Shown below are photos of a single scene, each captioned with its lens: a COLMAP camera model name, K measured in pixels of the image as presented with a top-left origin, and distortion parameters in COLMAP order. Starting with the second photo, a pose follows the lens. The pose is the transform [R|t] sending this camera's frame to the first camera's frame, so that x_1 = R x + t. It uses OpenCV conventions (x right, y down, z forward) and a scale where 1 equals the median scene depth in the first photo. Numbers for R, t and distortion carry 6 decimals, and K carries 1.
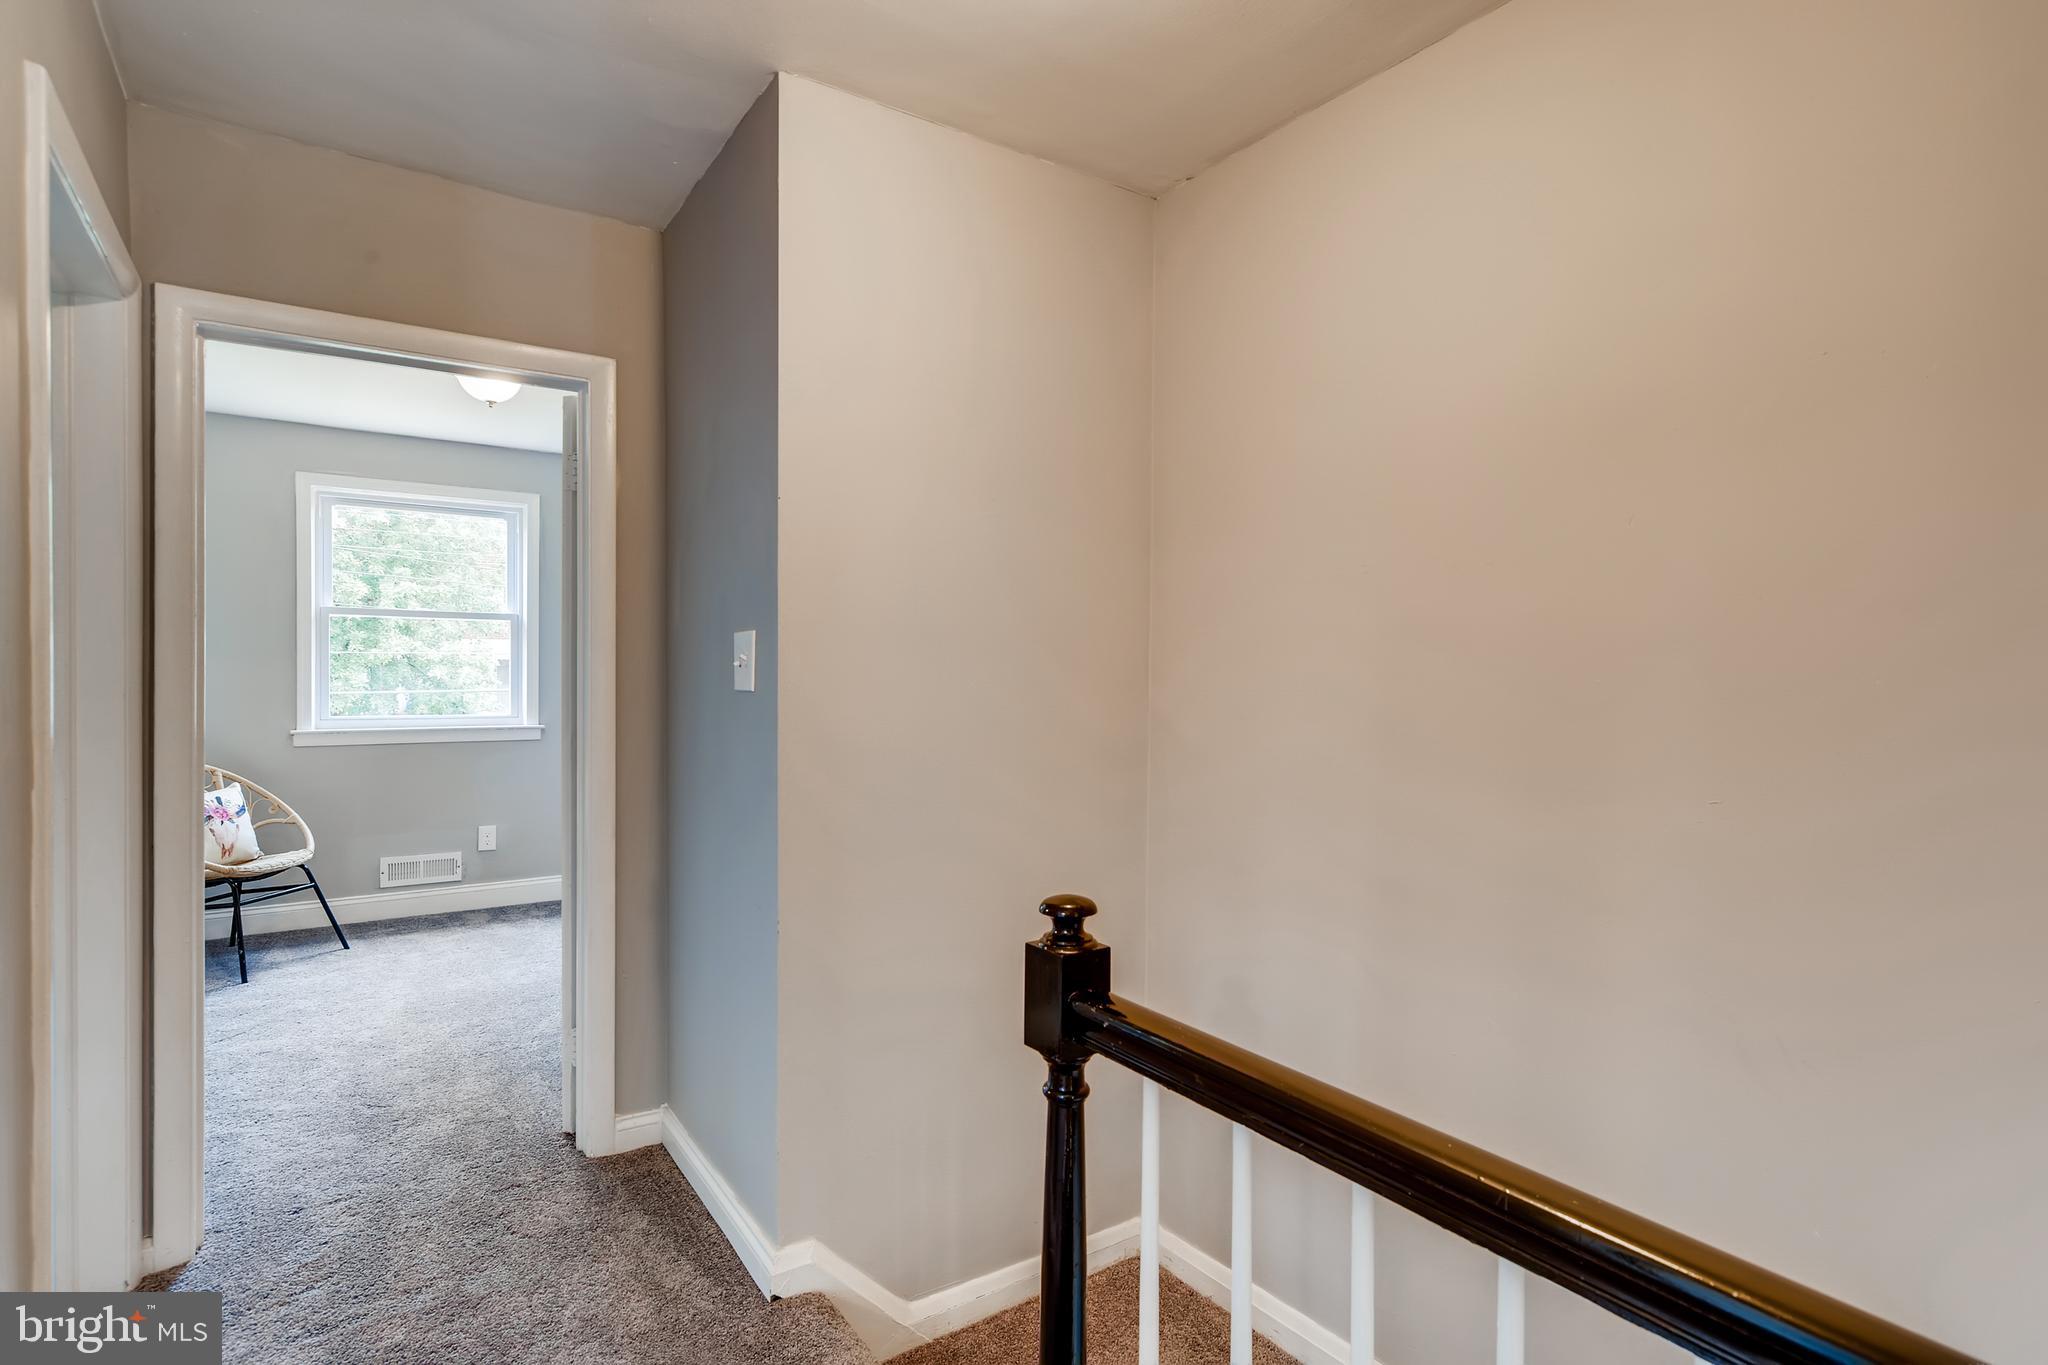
lens RADIAL K [[1031.5, 0, 1023.9], [0, 1031.5, 688.4], [0, 0, 1]] dist [-0.004006, 0.001976]
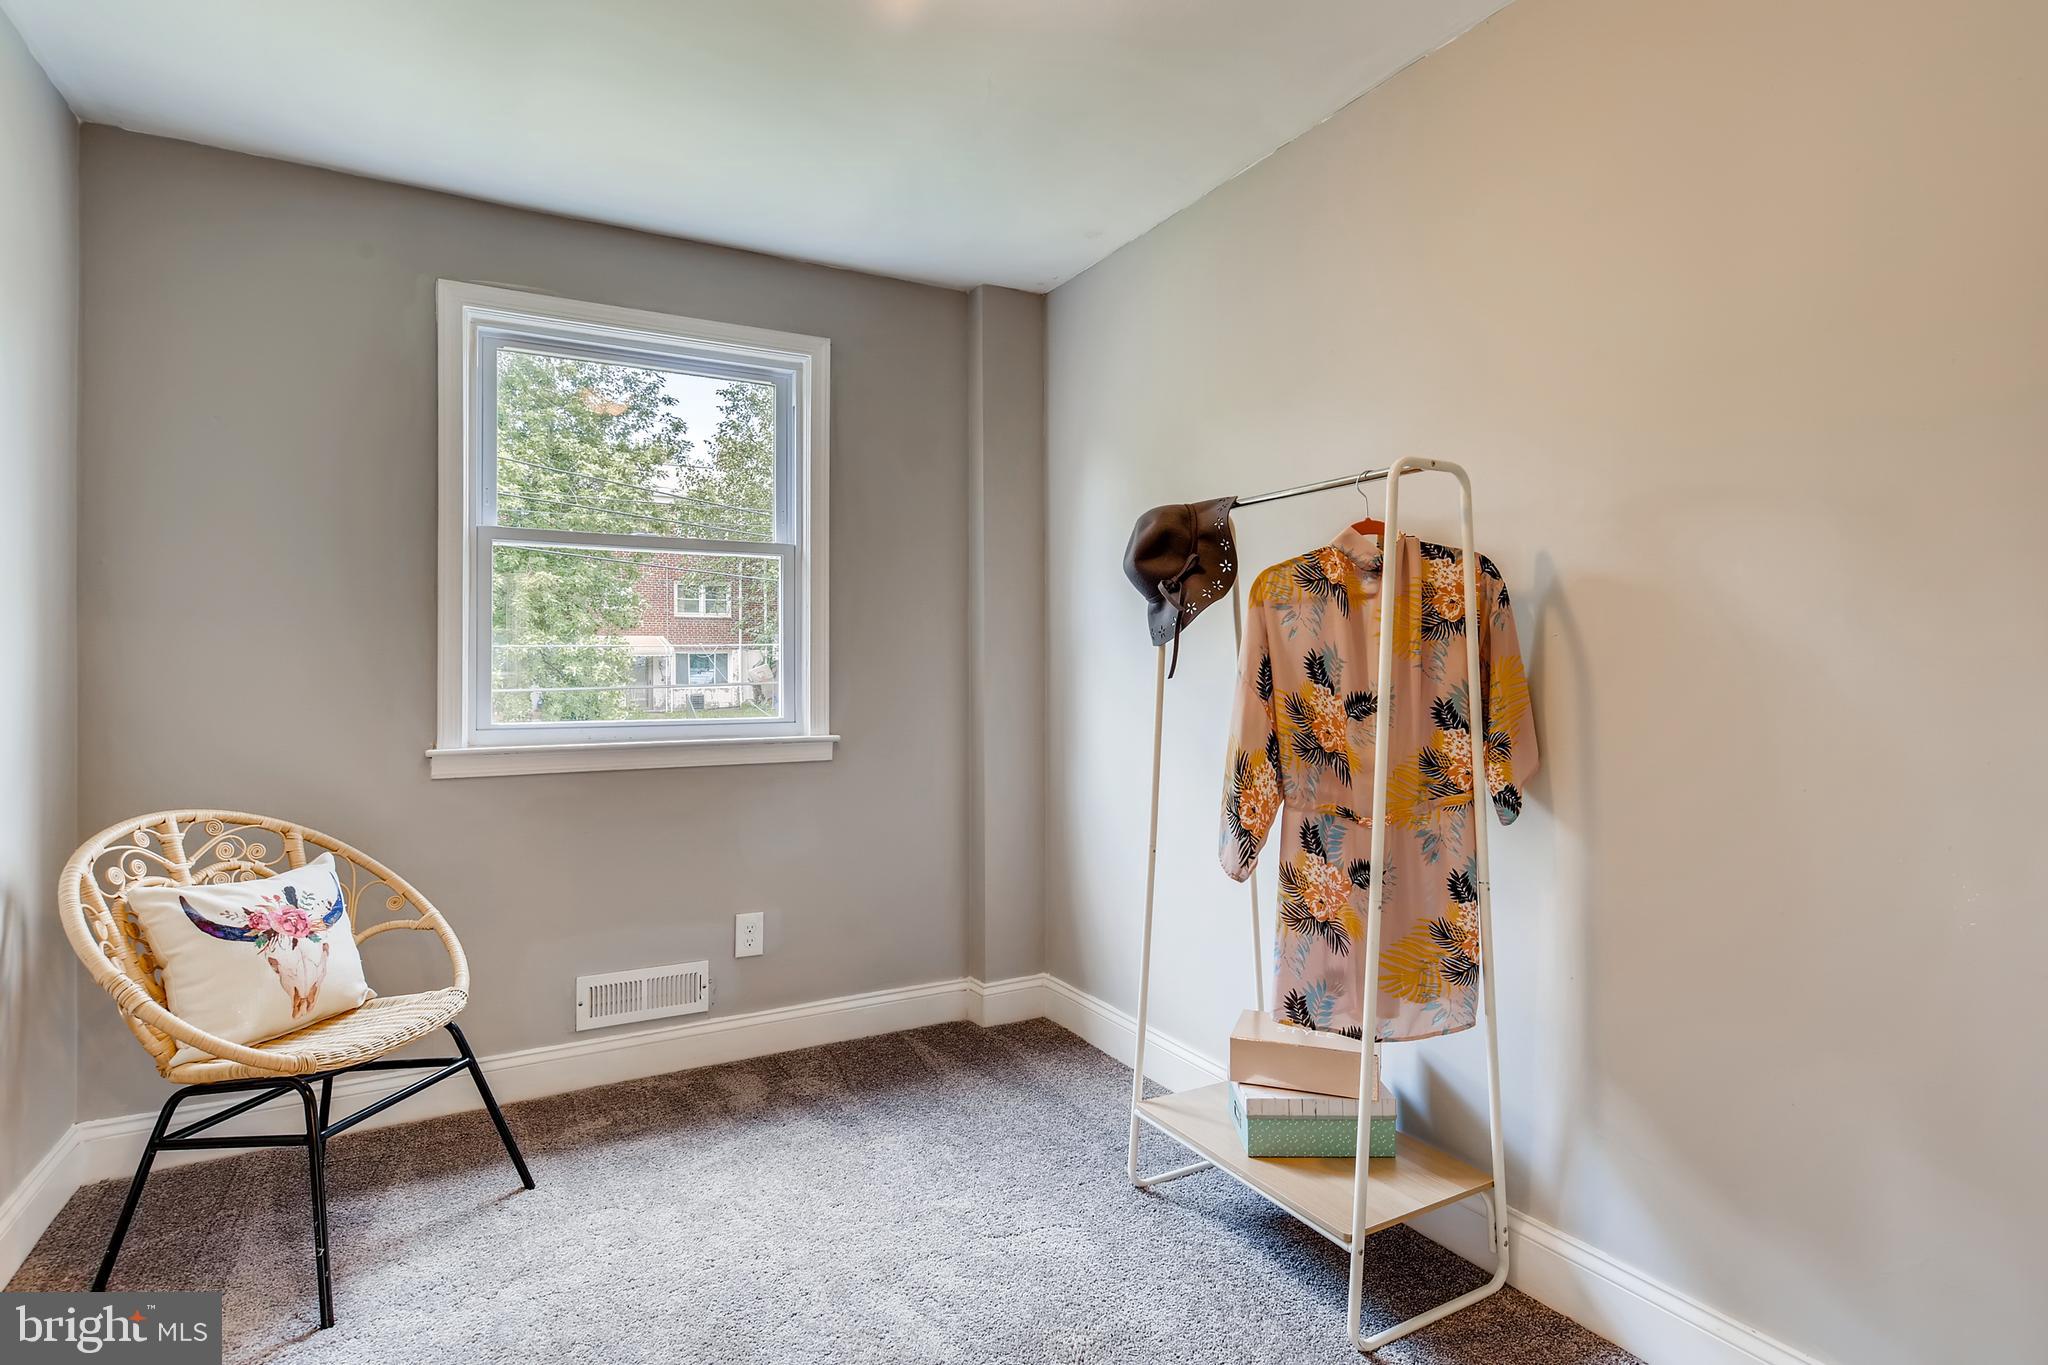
lens RADIAL K [[1051.4, 0, 1028.2], [0, 1051.4, 661.4], [0, 0, 1]] dist [-0.000444, 0.000996]
pose [[0.995230, -0.009672, -0.097075, -0.327987], [0.007594, 0.999735, -0.021746, 0.008215], [0.097260, 0.020905, 0.995039, 0.458840]]
